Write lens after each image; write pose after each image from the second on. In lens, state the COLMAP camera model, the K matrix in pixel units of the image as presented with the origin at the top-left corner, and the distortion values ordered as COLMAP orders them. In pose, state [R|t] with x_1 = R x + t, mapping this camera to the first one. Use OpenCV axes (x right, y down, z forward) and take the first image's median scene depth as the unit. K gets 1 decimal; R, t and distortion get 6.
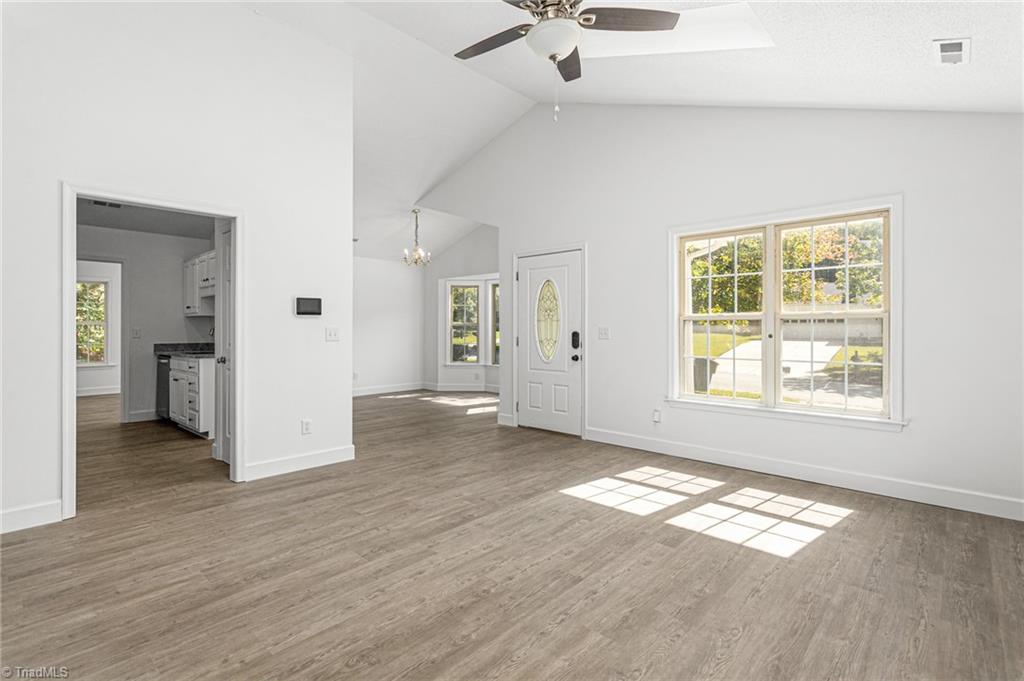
lens RADIAL K [[486.4, 0, 502.8], [0, 486.4, 326.3], [0, 0, 1]] dist [0.001732, 0.001601]
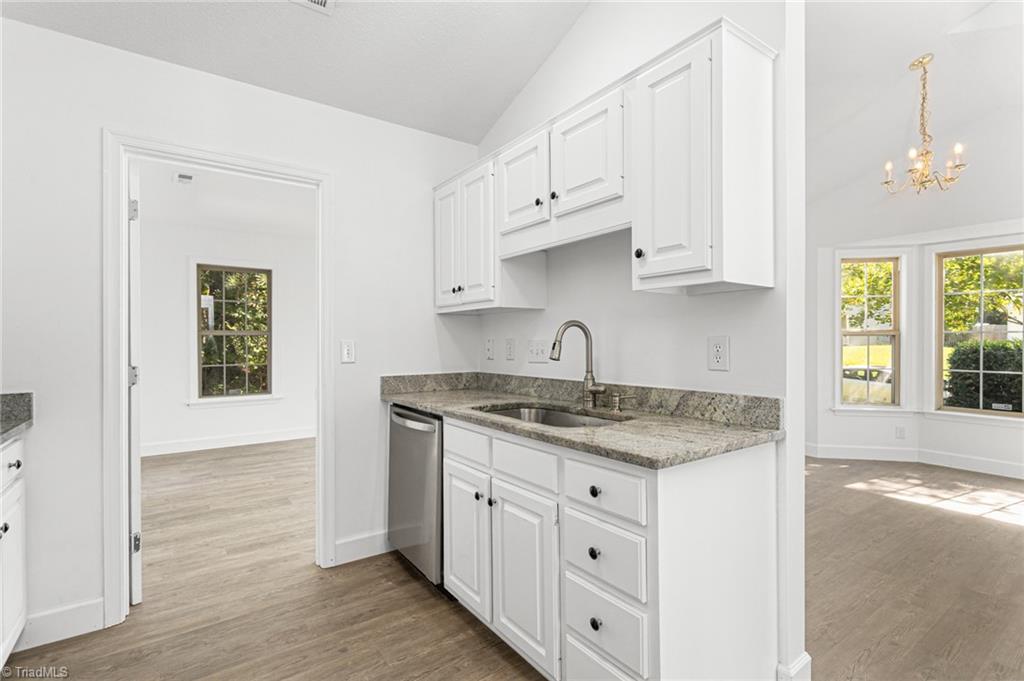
lens RADIAL K [[486.4, 0, 509.2], [0, 486.4, 339.5], [0, 0, 1]] dist [0.001732, 0.001601]
pose [[0.979186, -0.004185, -0.202922, -0.431489], [0.004202, 0.999991, -0.000349, 0.003026], [0.202921, -0.000511, 0.979195, 0.502539]]
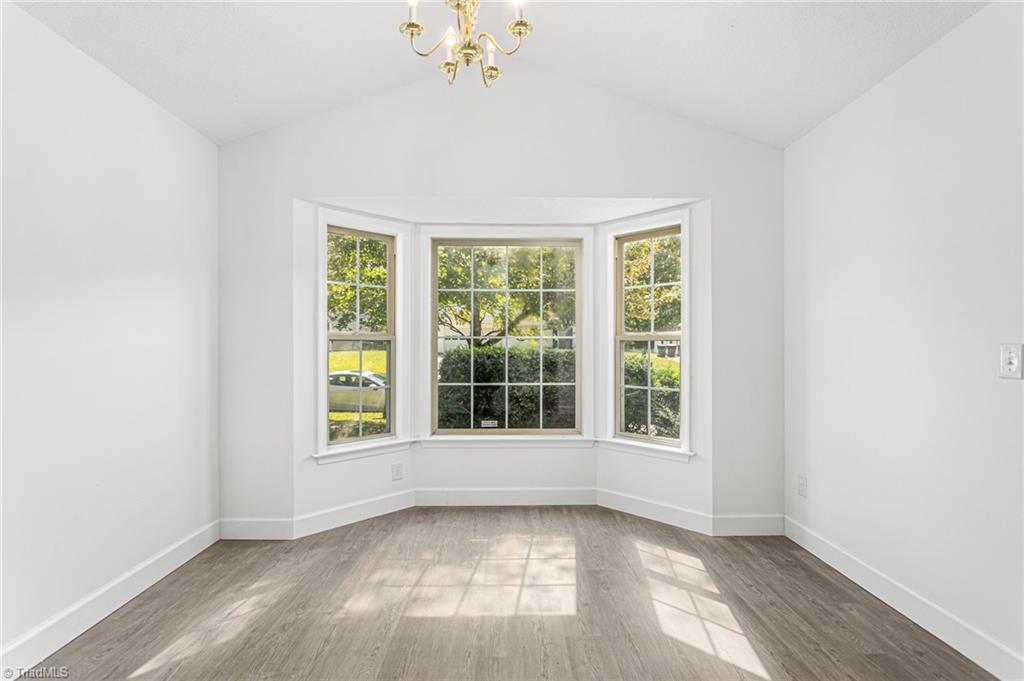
lens RADIAL K [[486.4, 0, 511.7], [0, 486.4, 346.7], [0, 0, 1]] dist [0.001732, 0.001601]
pose [[0.707110, -0.001433, 0.707103, -0.315788], [0.010233, 0.999914, -0.008207, 0.010254], [-0.707030, 0.013039, 0.707063, 0.814005]]
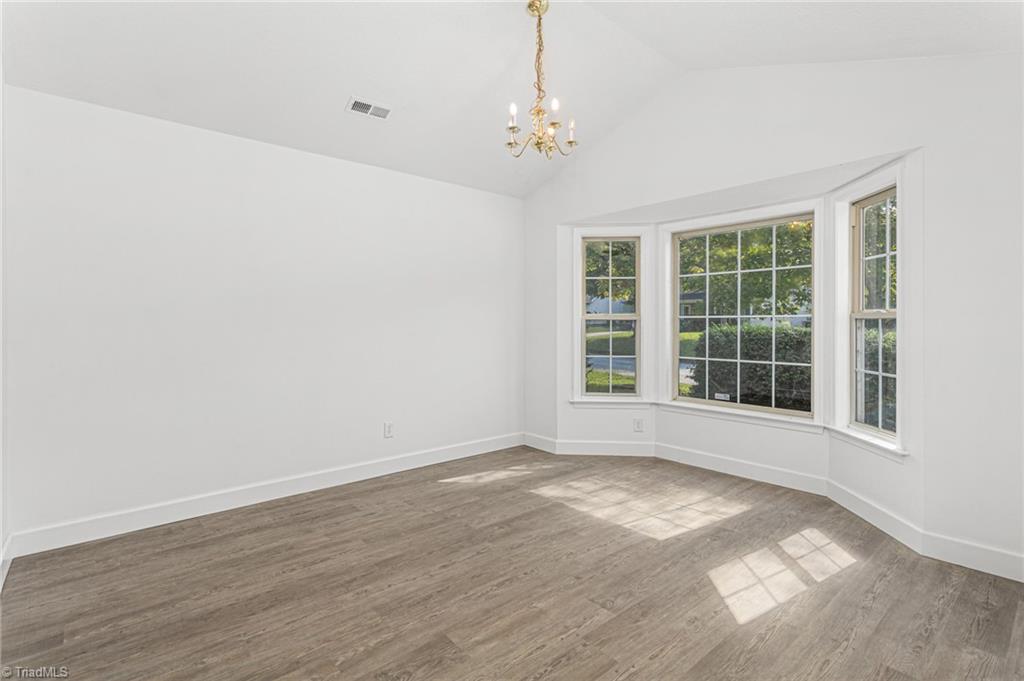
lens RADIAL K [[486.4, 0, 506.0], [0, 486.4, 330.6], [0, 0, 1]] dist [0.001732, 0.001601]
pose [[0.995602, 0.000690, -0.093681, -0.167947], [-0.000798, 0.999999, -0.001121, 0.012516], [0.093681, 0.001191, 0.995602, 0.626647]]
